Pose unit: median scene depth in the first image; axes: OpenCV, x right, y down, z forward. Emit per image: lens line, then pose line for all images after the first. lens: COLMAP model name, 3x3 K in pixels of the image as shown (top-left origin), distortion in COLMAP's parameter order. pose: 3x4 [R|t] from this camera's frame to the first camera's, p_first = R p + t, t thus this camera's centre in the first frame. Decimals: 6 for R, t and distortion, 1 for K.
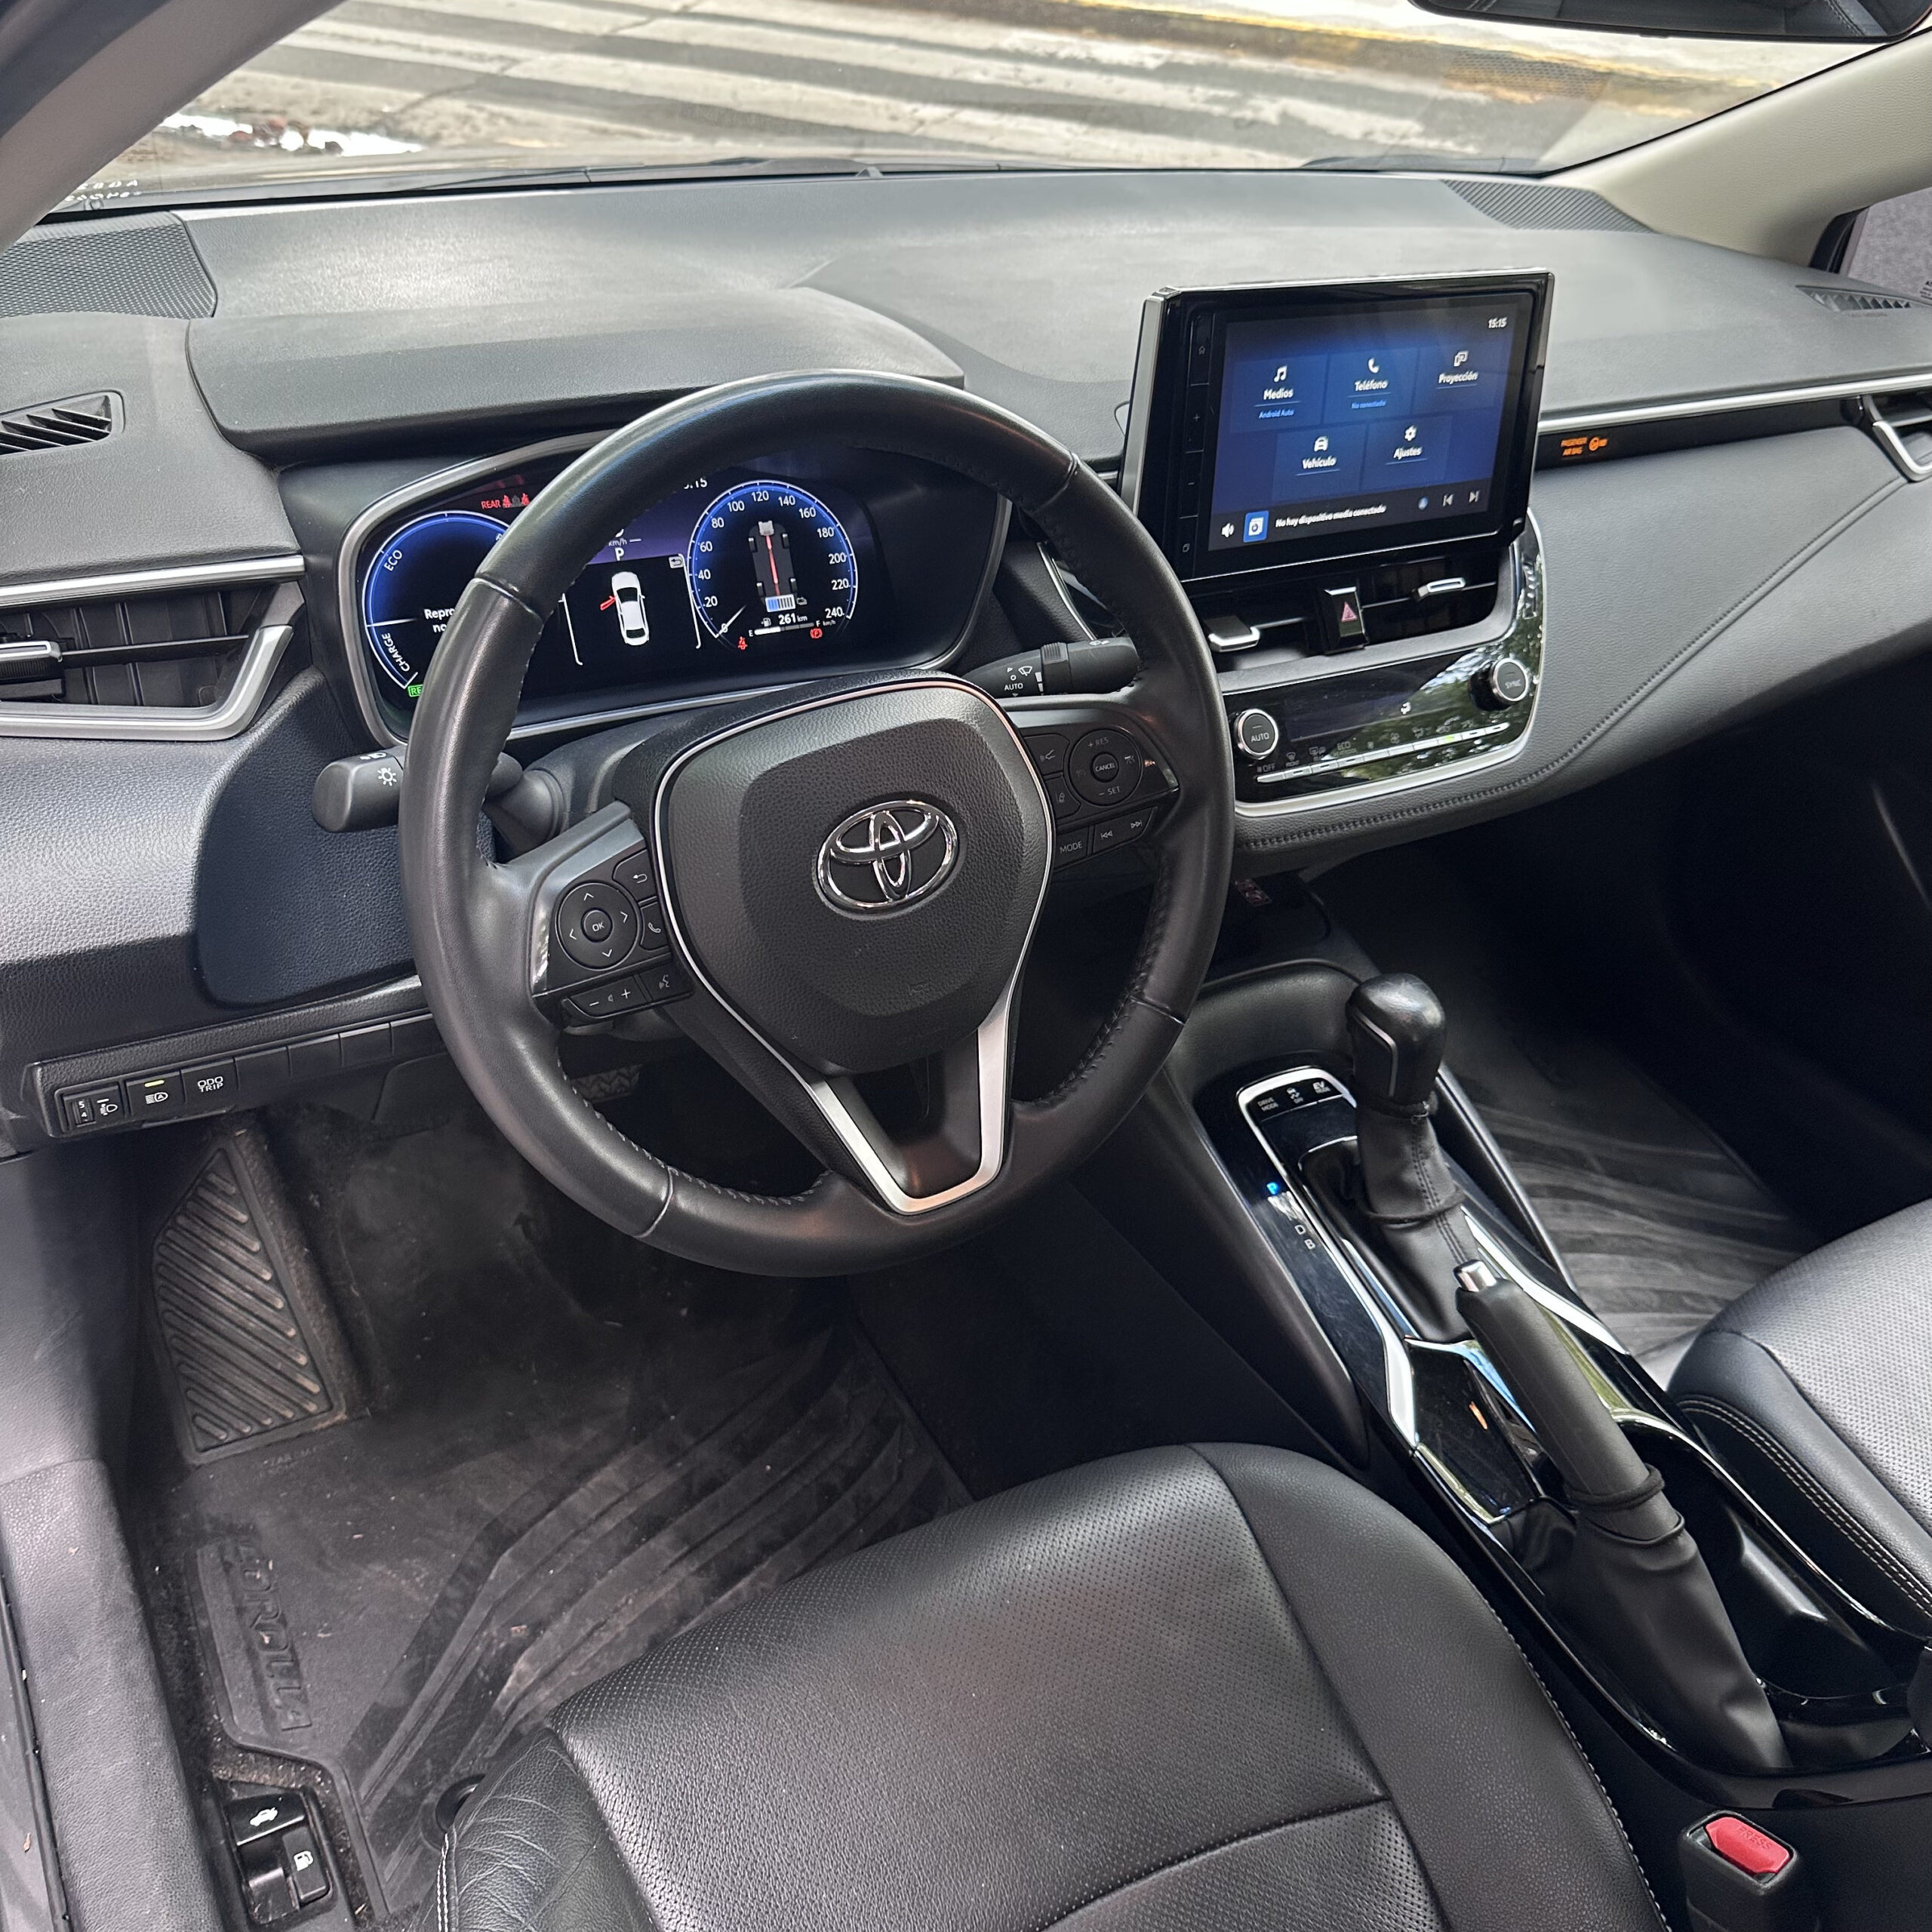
lens RADIAL K [[2017.8, 0, 966.0], [0, 2017.8, 966.0], [0, 0, 1]] dist [-0.008019, -0.012398]
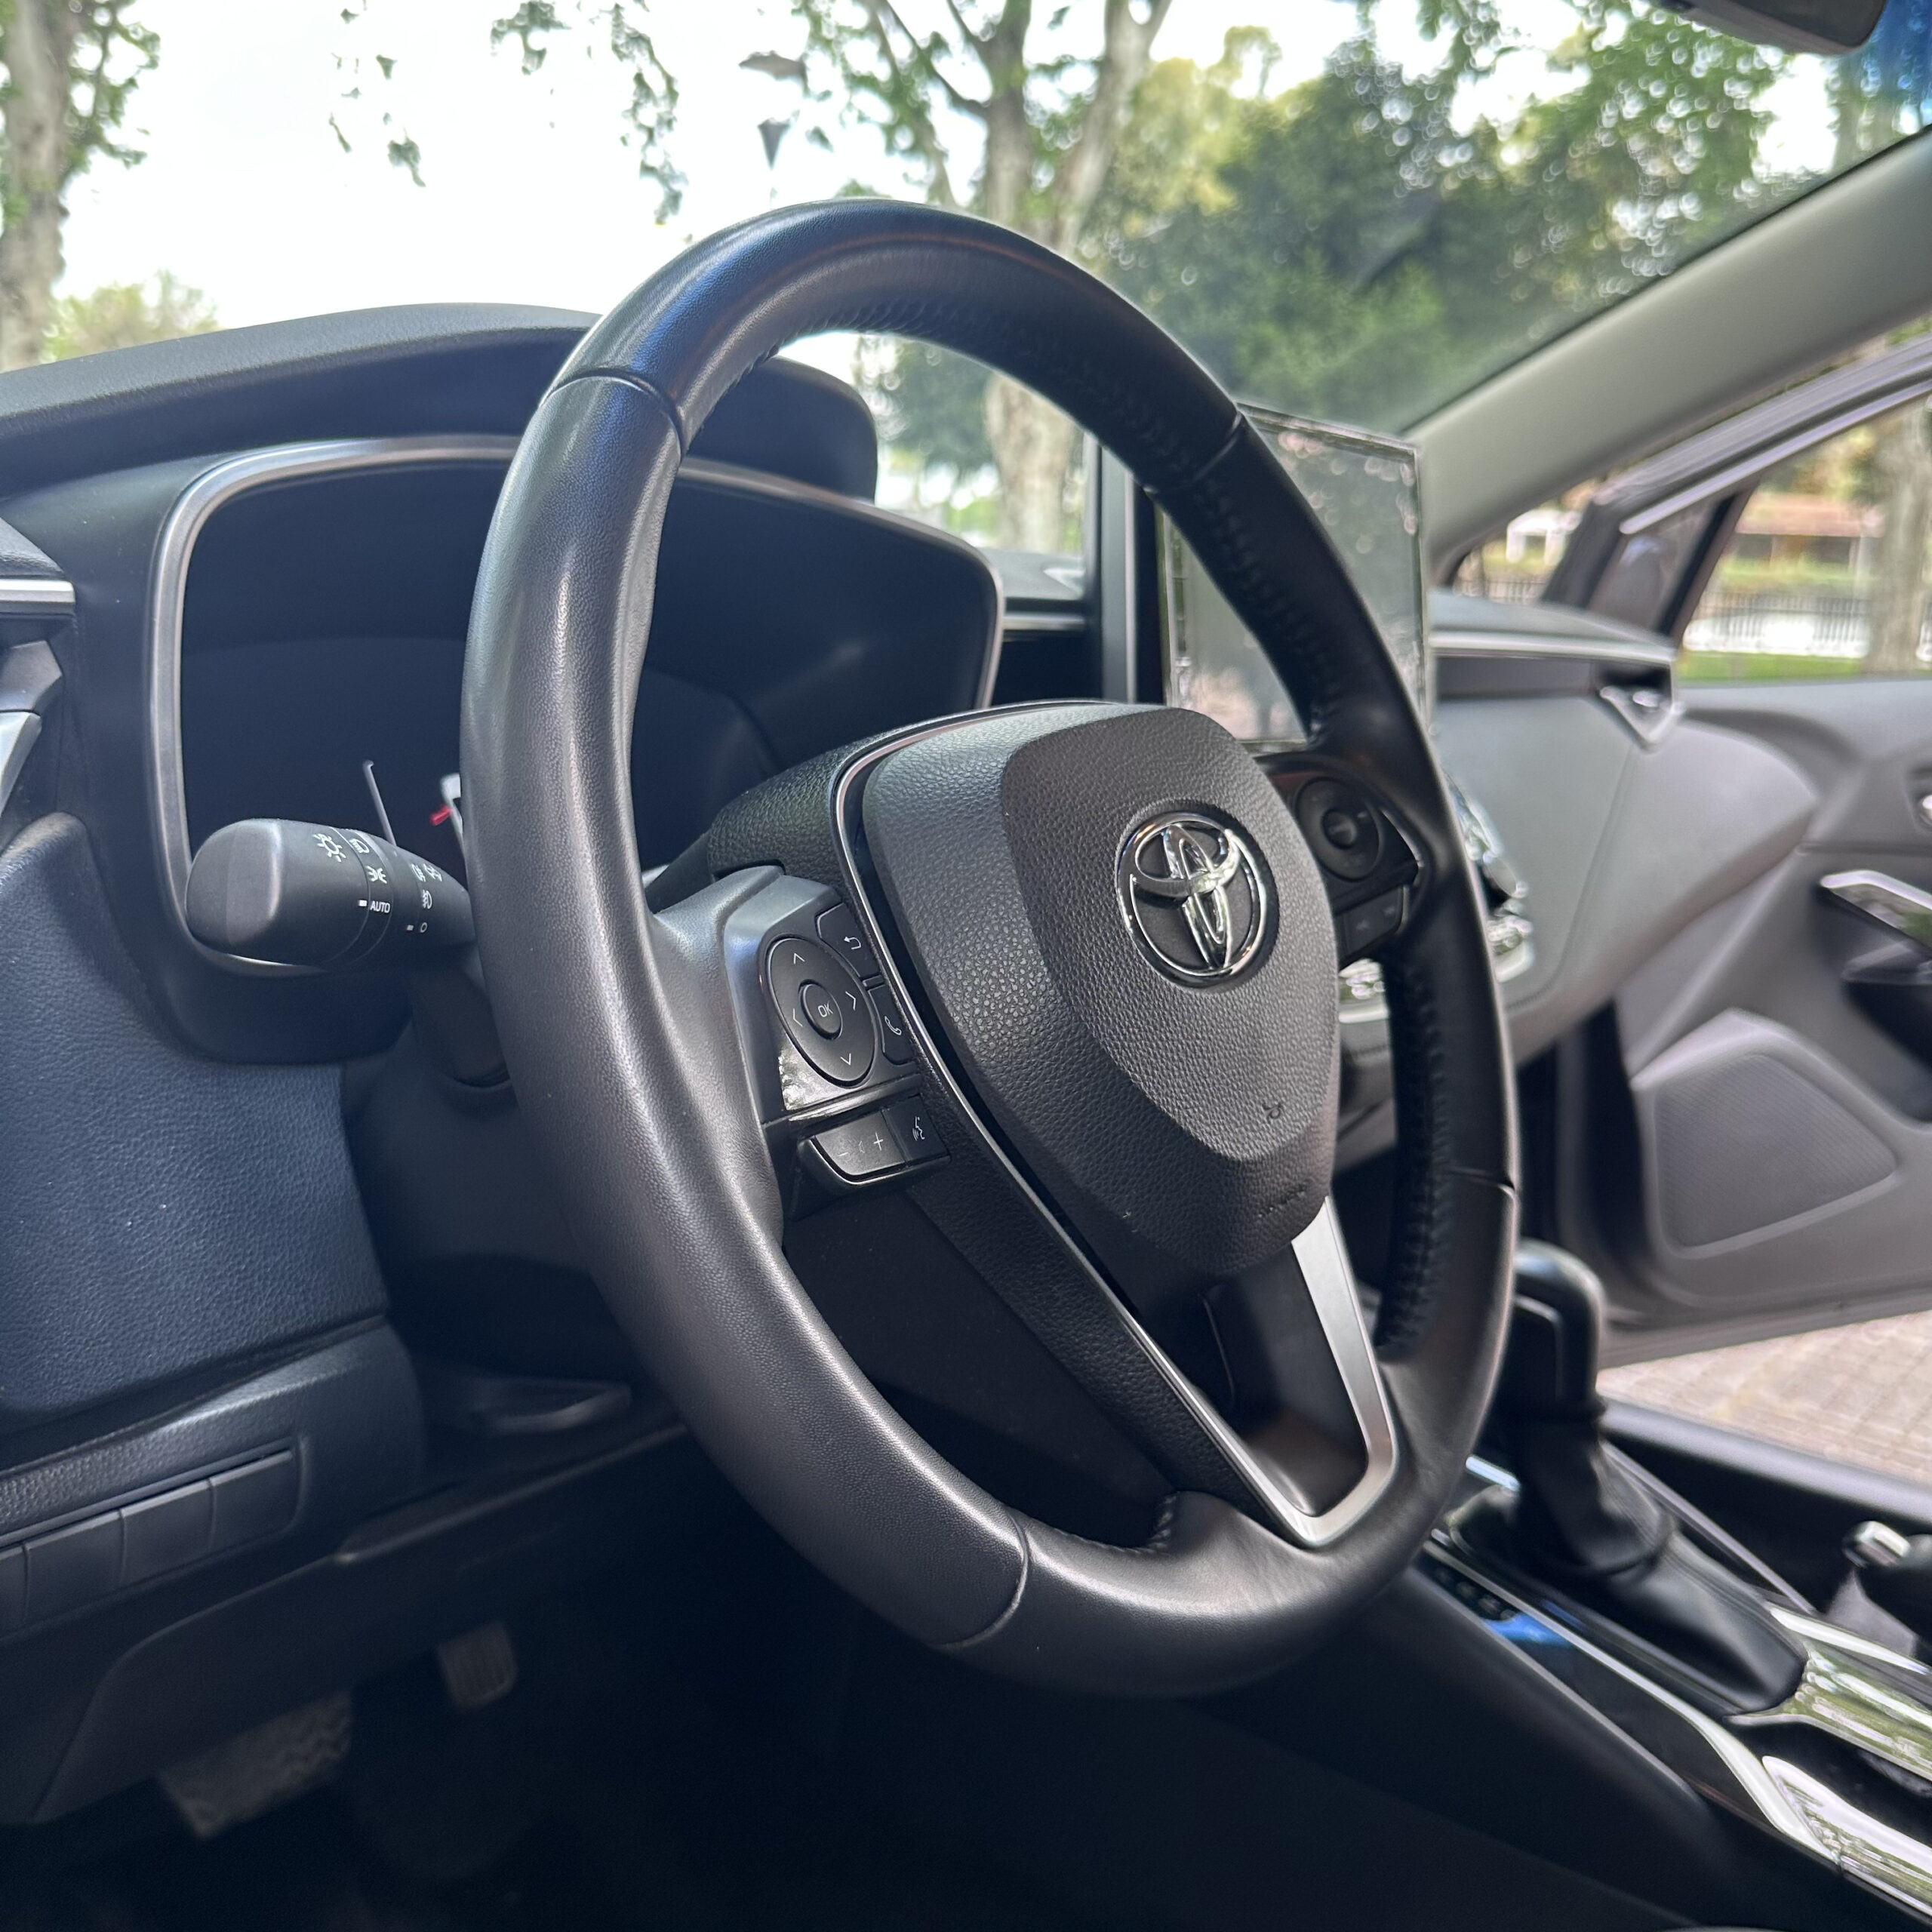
lens RADIAL K [[2017.8, 0, 966.0], [0, 2017.8, 966.0], [0, 0, 1]] dist [-0.008019, -0.012398]
pose [[0.926169, -0.111877, 0.360132, -0.280087], [0.236158, 0.916605, -0.322590, 0.125009], [-0.294008, 0.383821, 0.875352, 0.423631]]
